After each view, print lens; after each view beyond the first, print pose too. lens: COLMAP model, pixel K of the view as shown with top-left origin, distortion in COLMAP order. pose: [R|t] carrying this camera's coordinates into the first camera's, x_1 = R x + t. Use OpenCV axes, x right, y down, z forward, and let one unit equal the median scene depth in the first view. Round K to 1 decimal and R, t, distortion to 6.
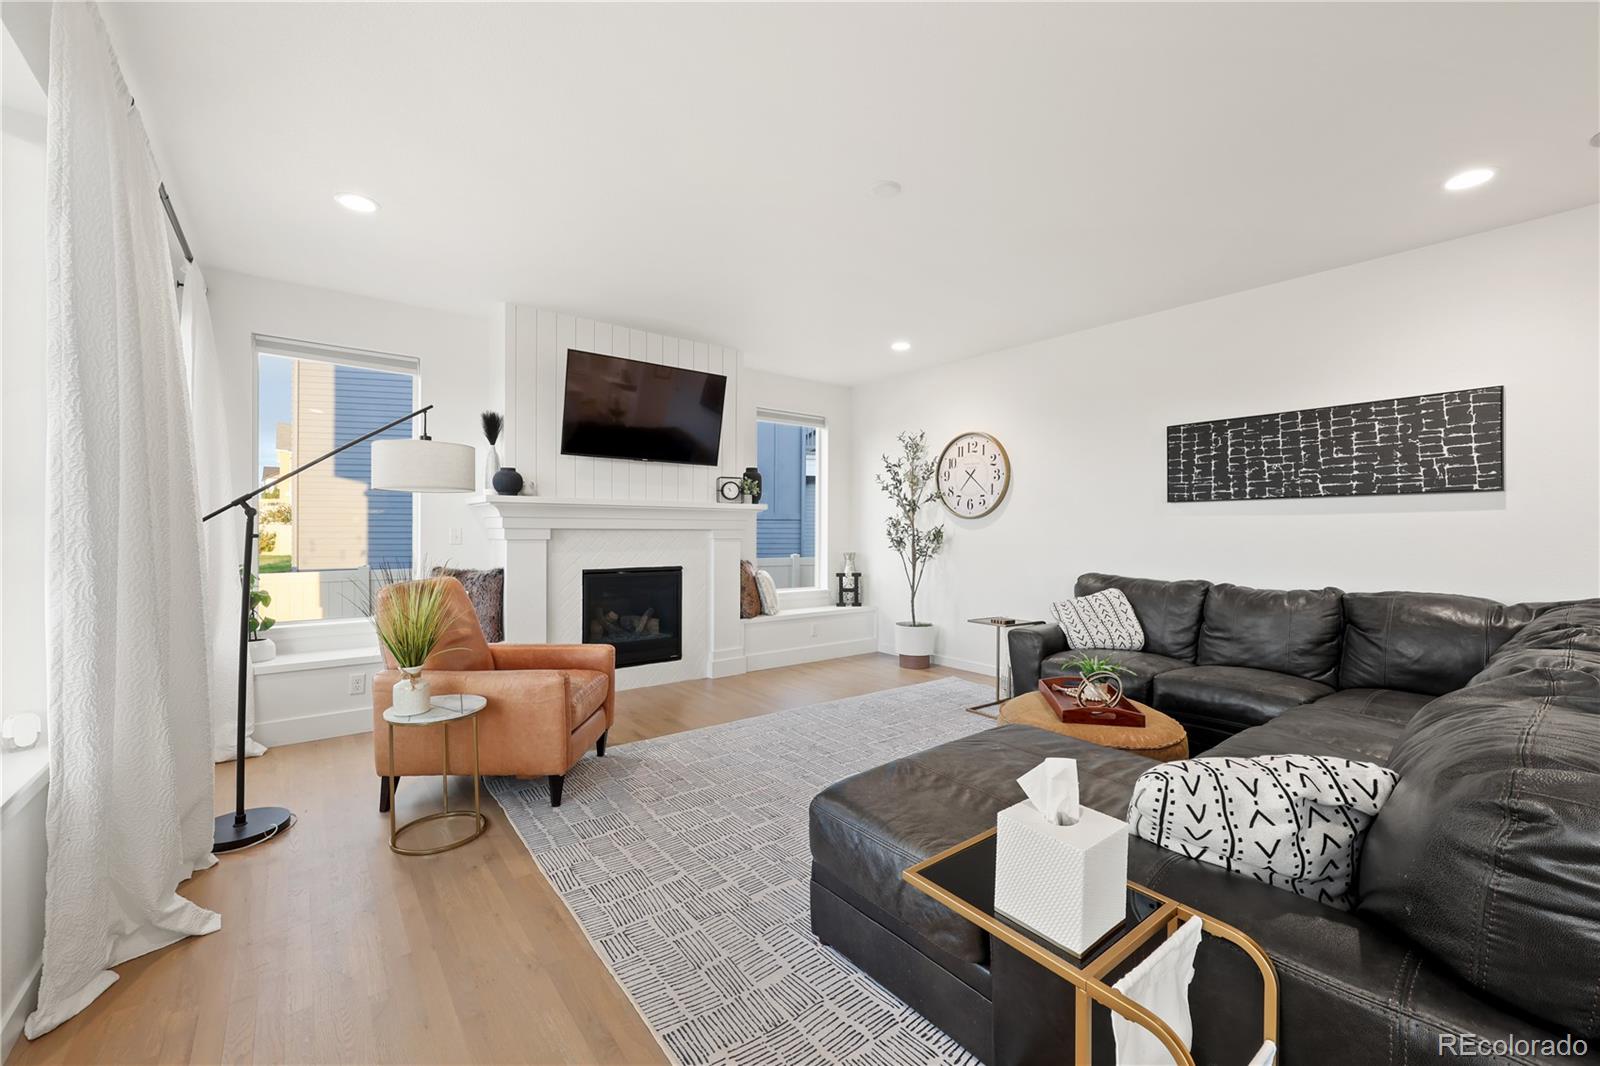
lens RADIAL K [[642.9, 0, 796.0], [0, 642.9, 534.8], [0, 0, 1]] dist [-0.000135, -0.000450]
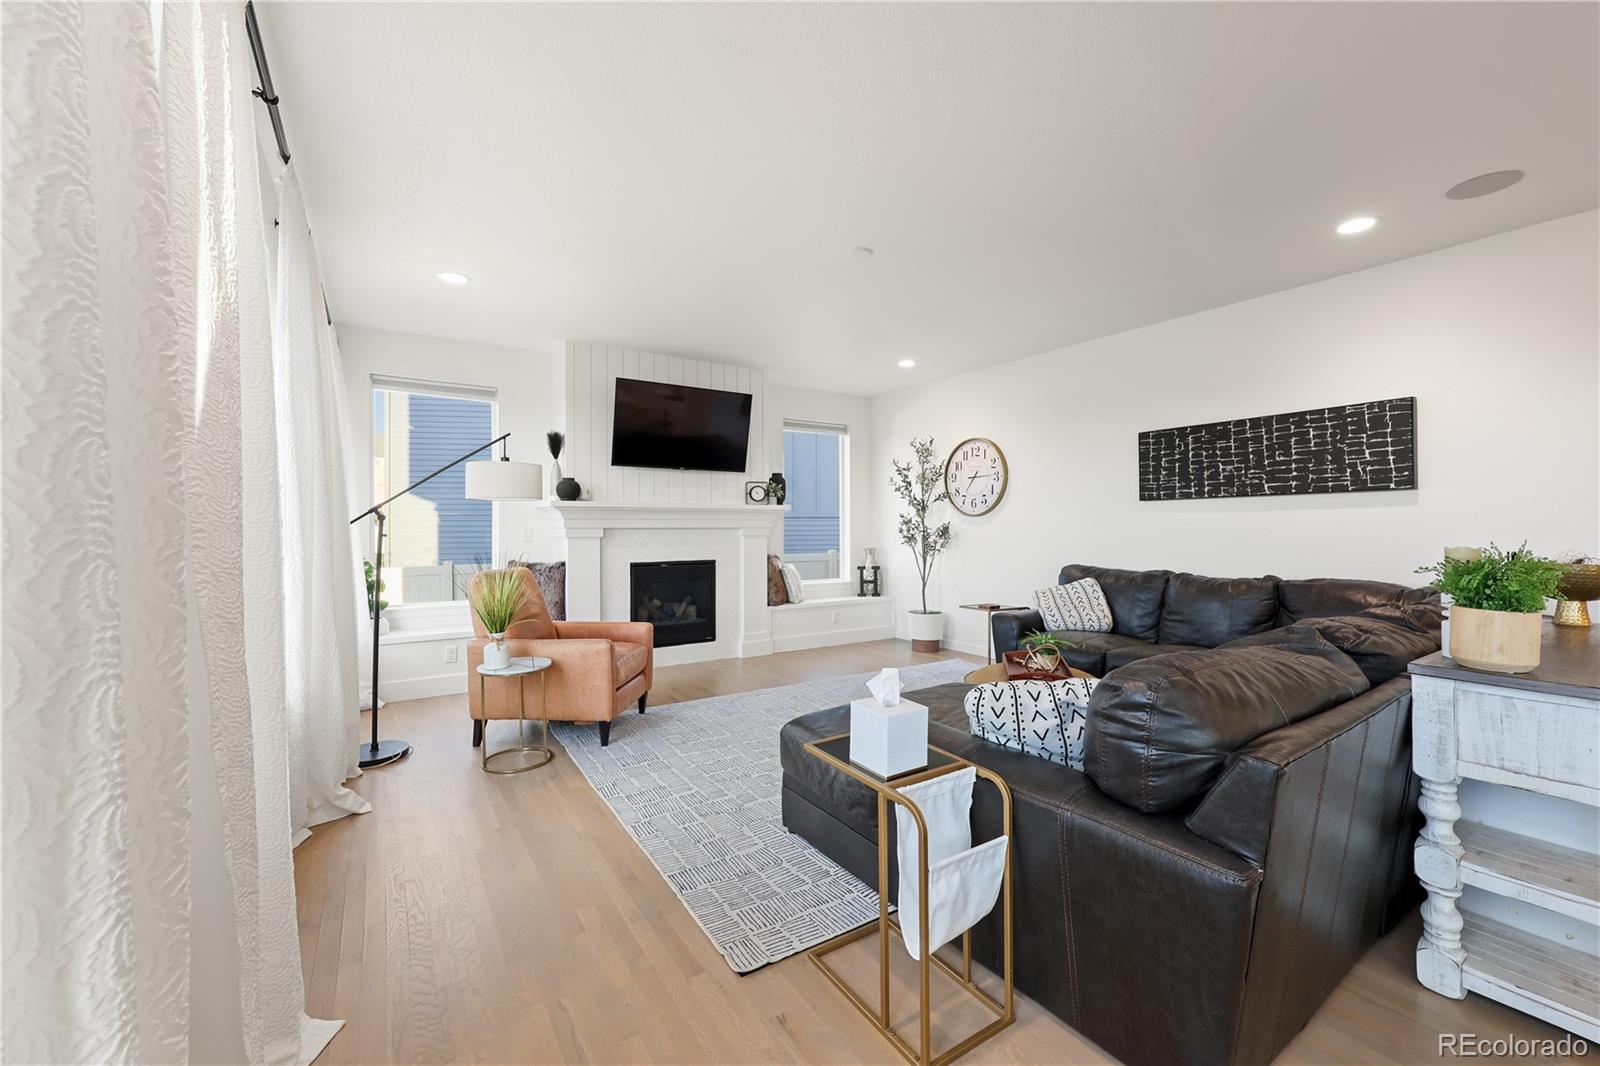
lens RADIAL K [[642.9, 0, 796.8], [0, 642.9, 528.6], [0, 0, 1]] dist [-0.000135, -0.000450]
pose [[0.996373, -0.006777, -0.084823, 0.097700], [0.006341, 0.999965, -0.005407, 0.000250], [0.084856, 0.004850, 0.996381, -0.199136]]
